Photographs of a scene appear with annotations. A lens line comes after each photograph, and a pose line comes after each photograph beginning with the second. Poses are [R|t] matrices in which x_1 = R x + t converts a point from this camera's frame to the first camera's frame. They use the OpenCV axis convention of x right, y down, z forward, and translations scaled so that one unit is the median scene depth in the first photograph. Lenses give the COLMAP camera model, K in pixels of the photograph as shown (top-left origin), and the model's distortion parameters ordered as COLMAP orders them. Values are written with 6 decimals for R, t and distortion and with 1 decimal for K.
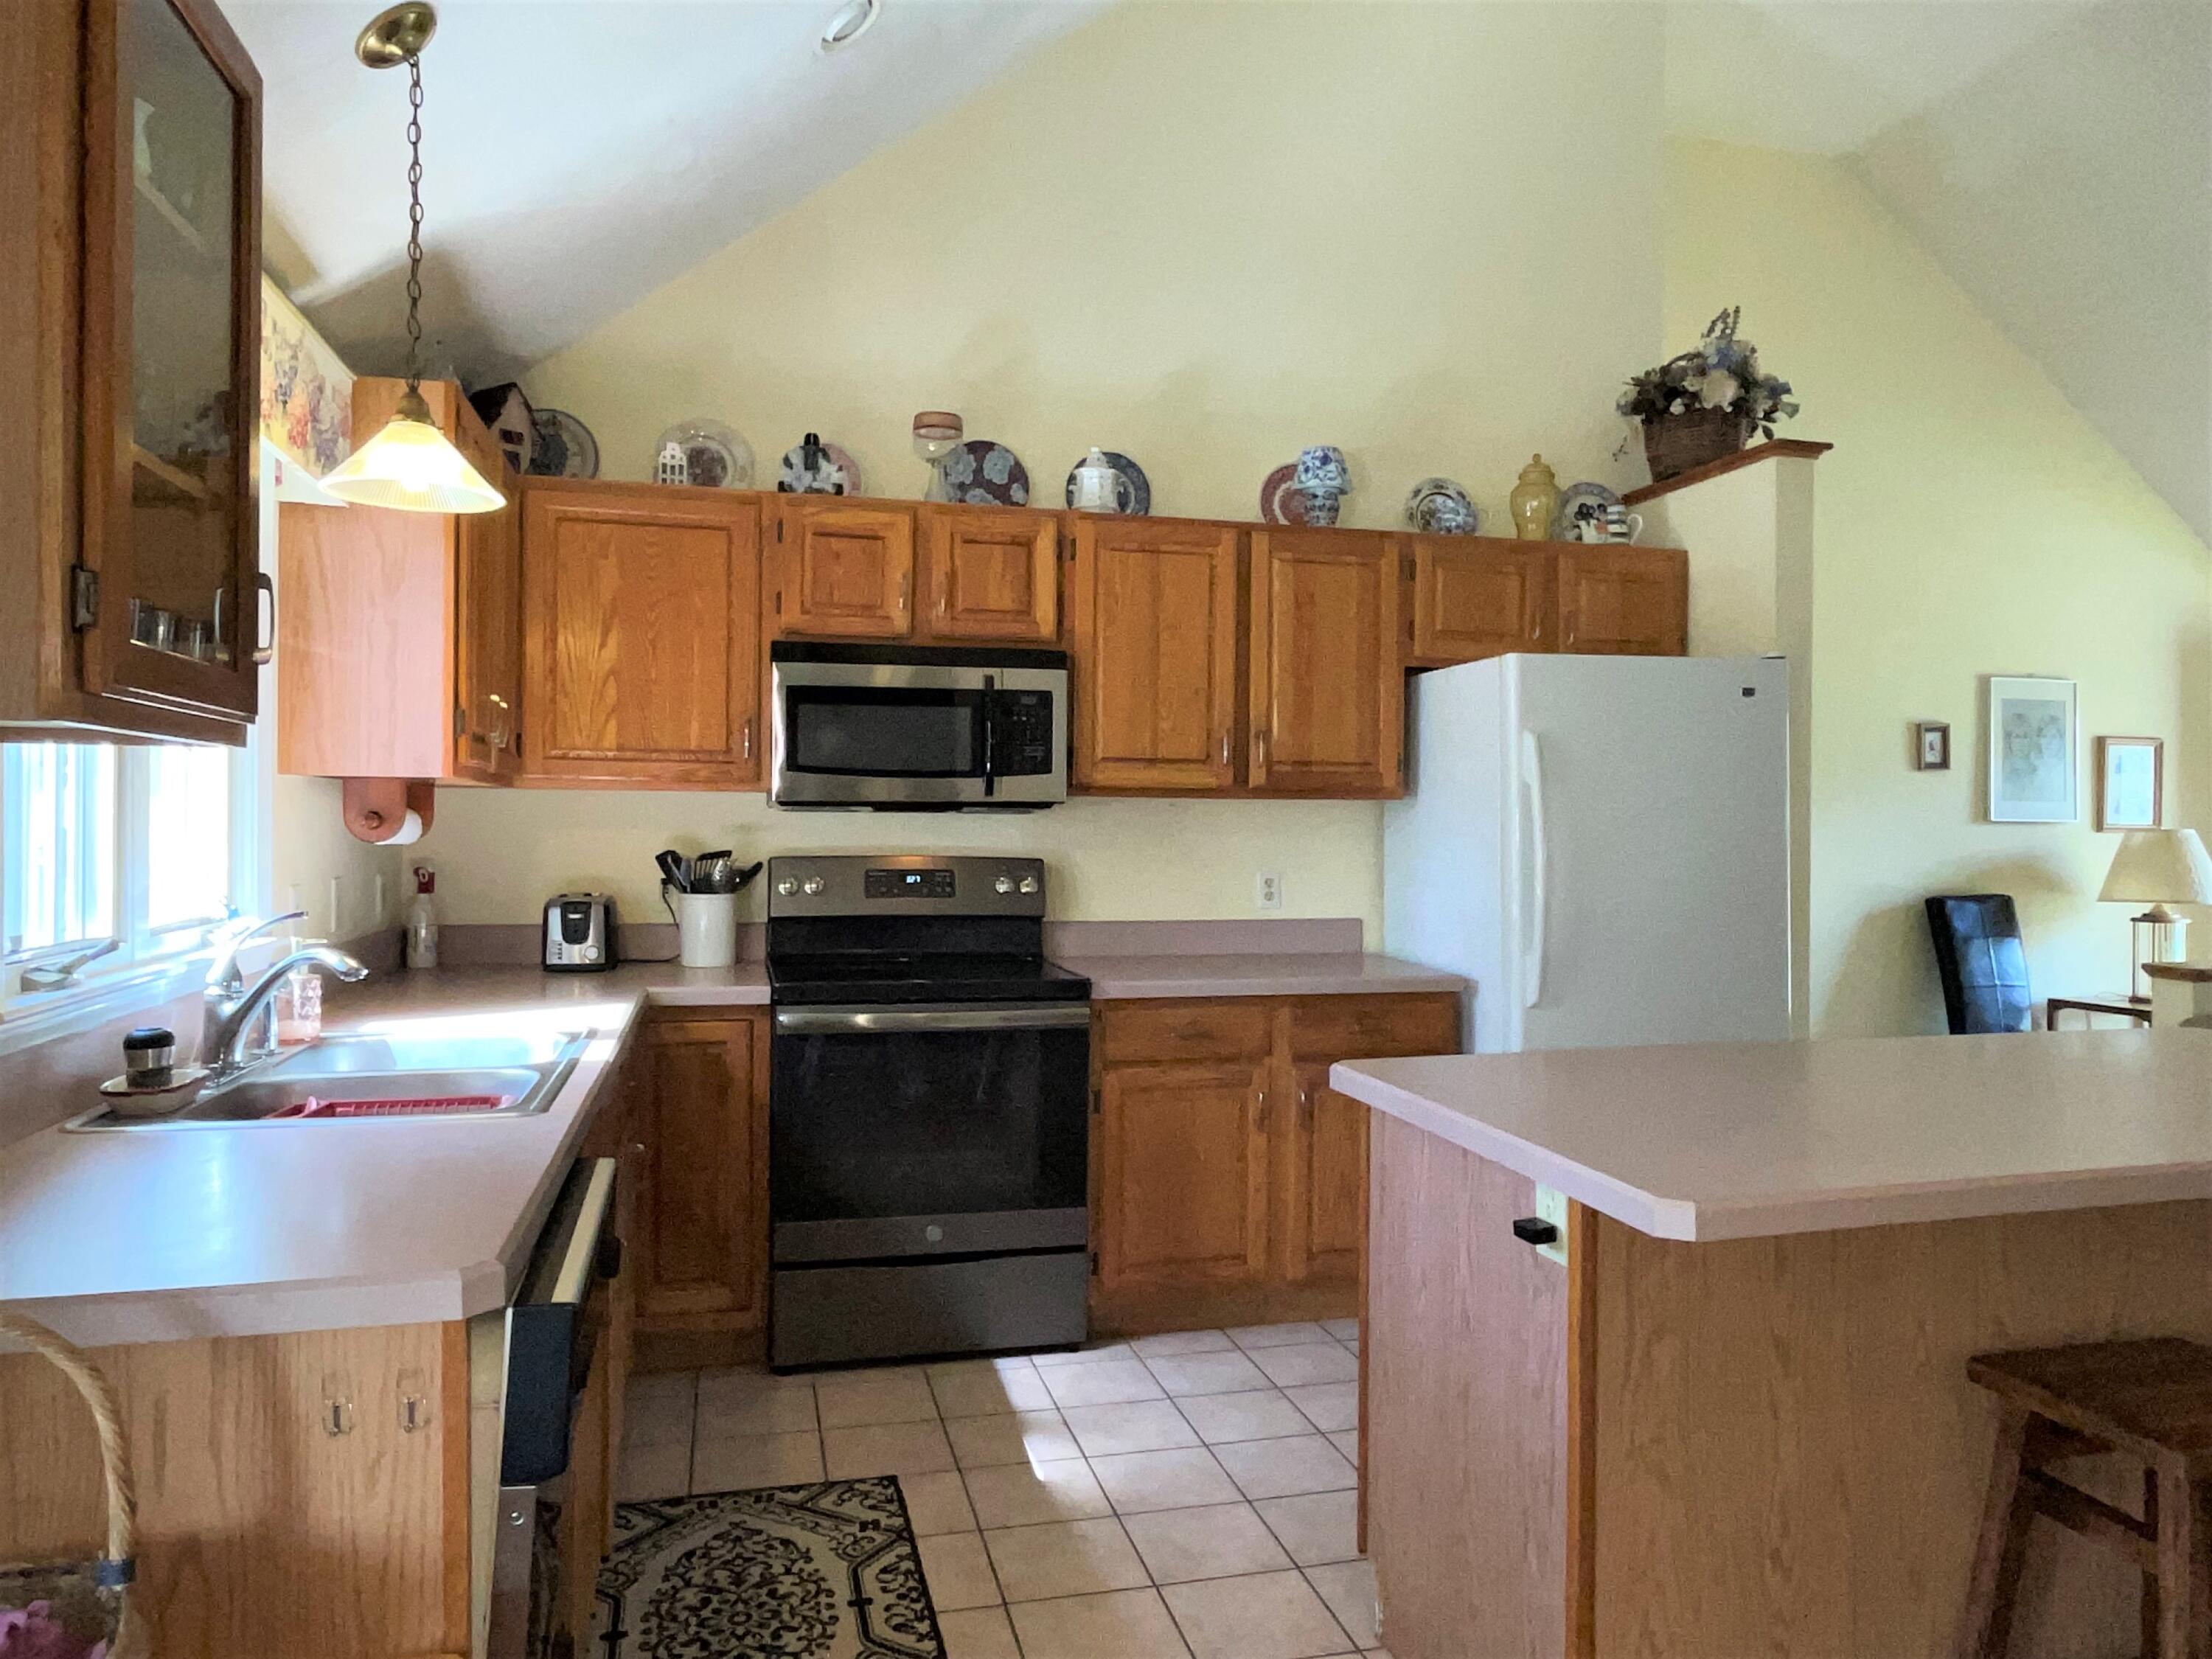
lens RADIAL K [[1473.4, 0, 1114.4], [0, 1473.4, 826.8], [0, 0, 1]] dist [-0.011406, -0.000047]
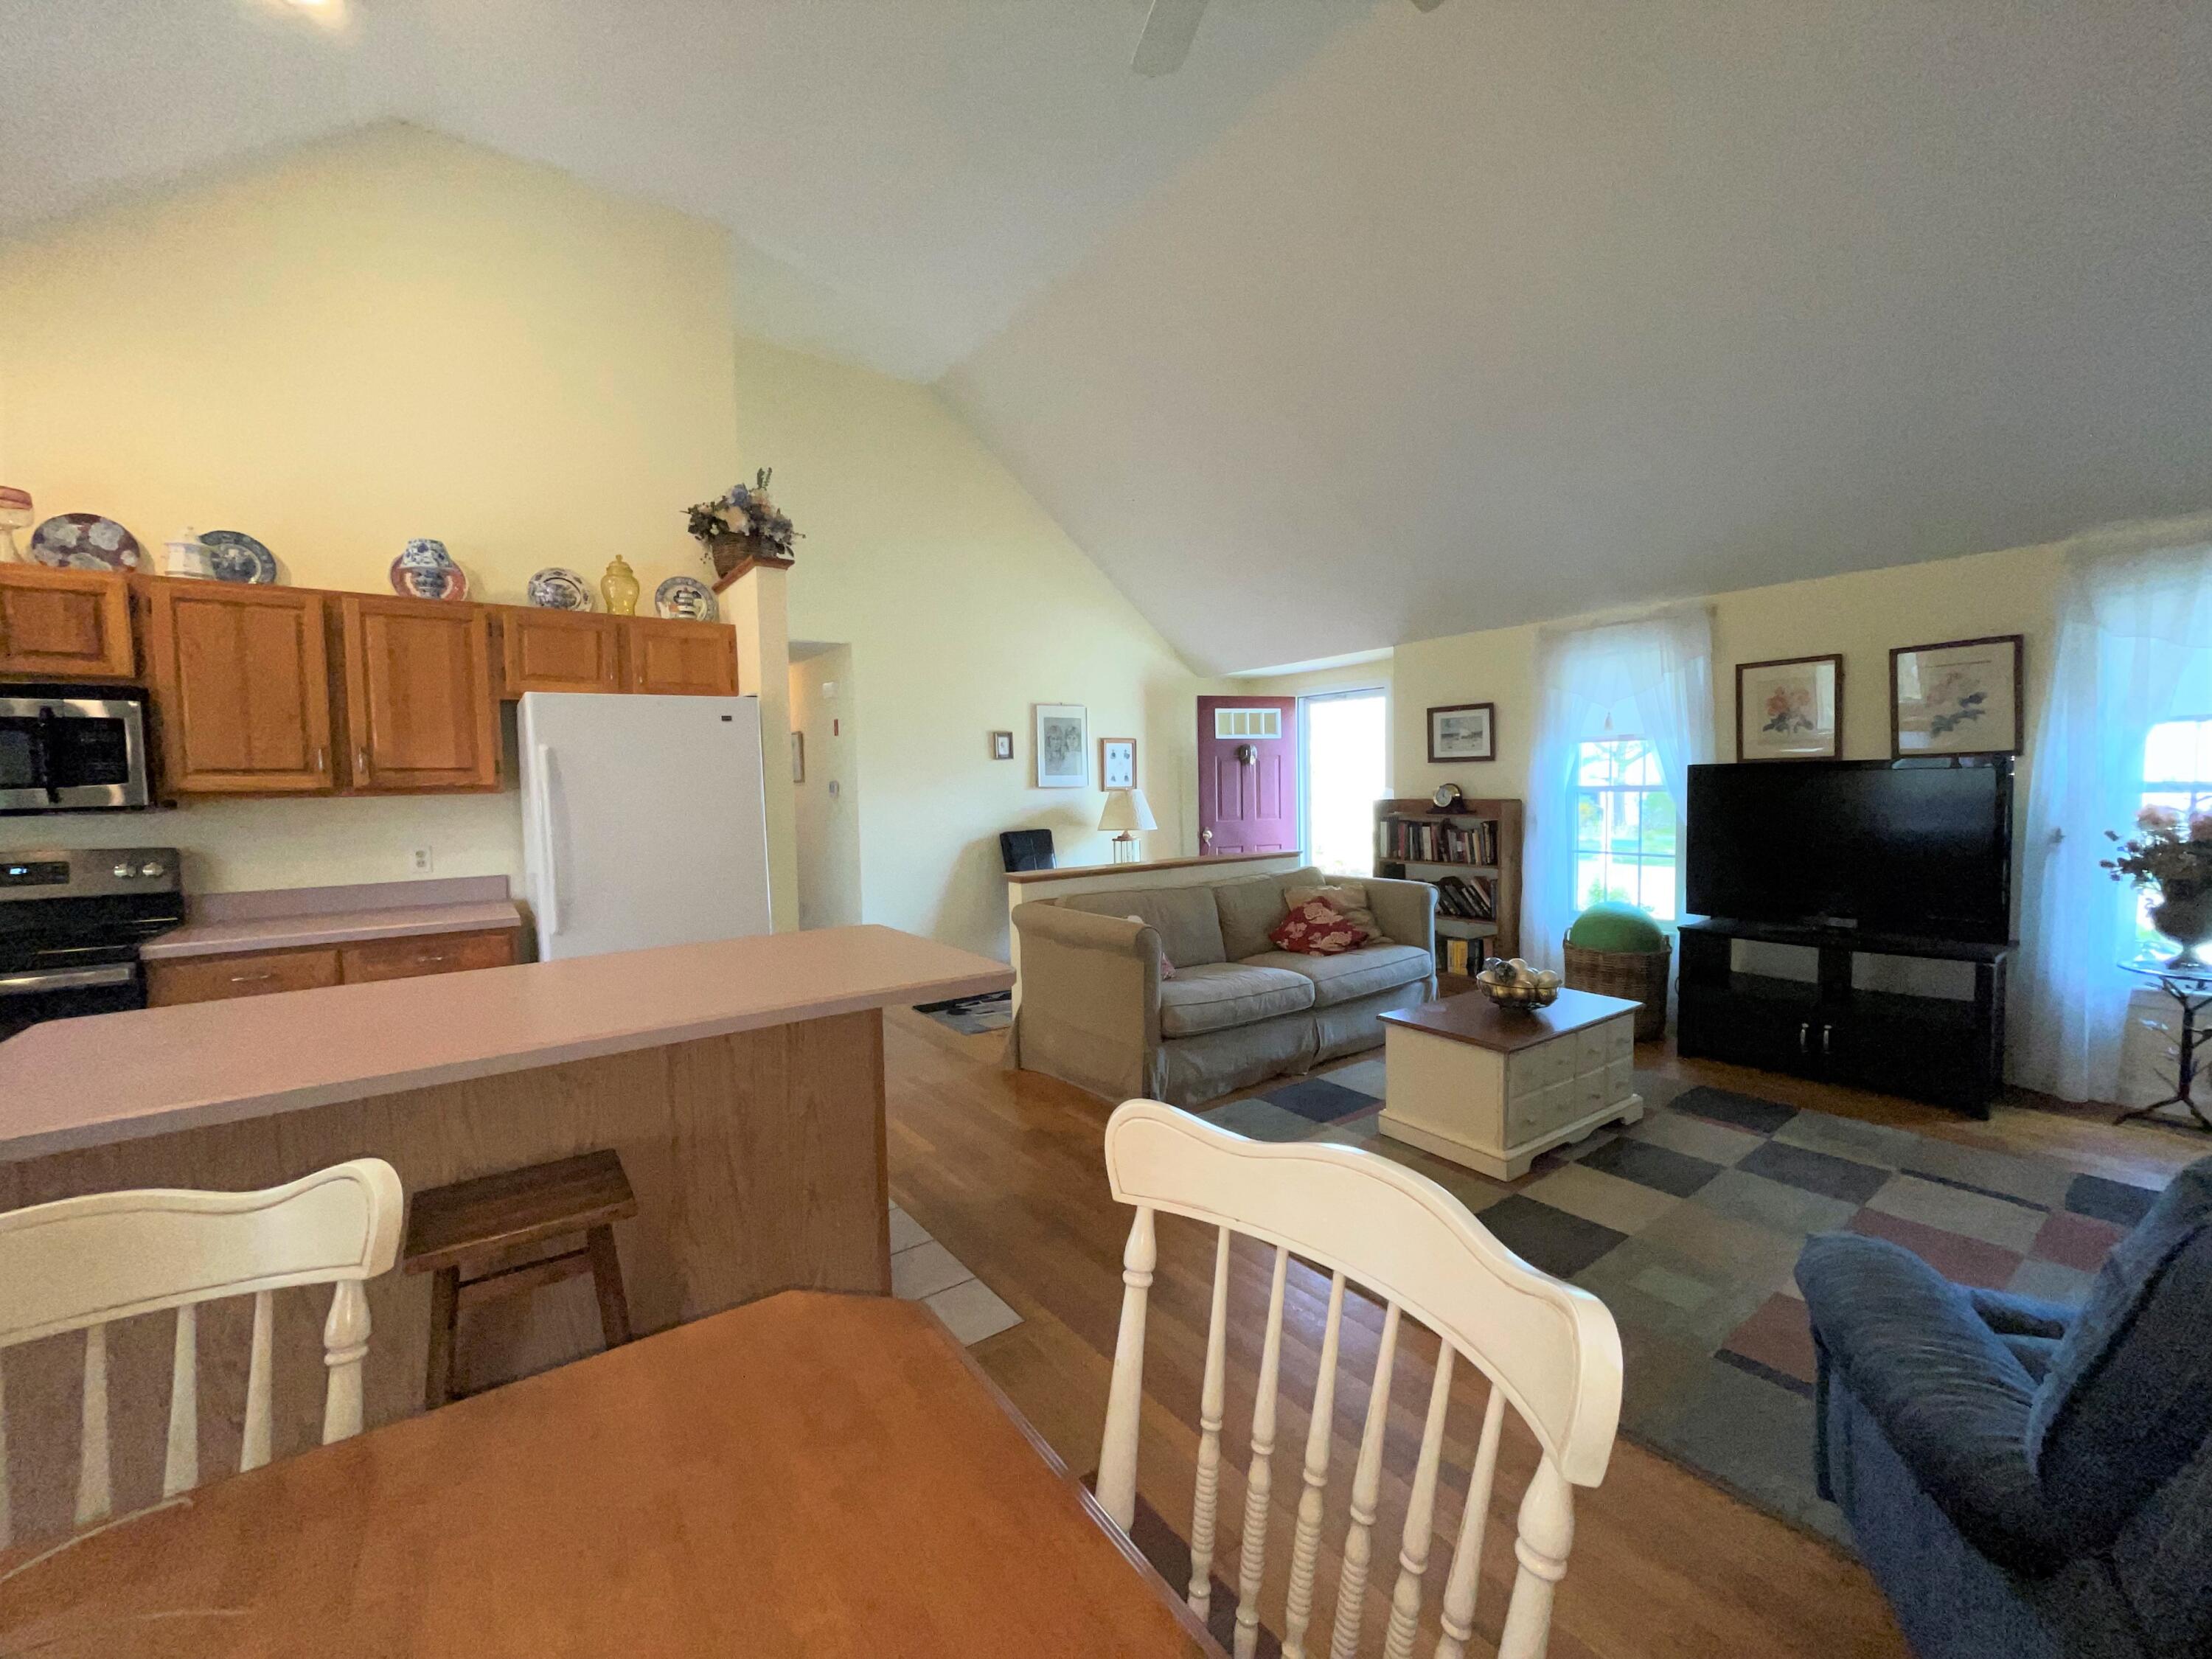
lens RADIAL K [[891.8, 0, 1104.3], [0, 891.8, 835.8], [0, 0, 1]] dist [-0.000802, 0.000457]
pose [[0.926231, -0.049402, 0.373706, 0.398469], [0.029365, 0.997819, 0.059126, -0.010514], [-0.375811, -0.043791, 0.925661, -0.027716]]
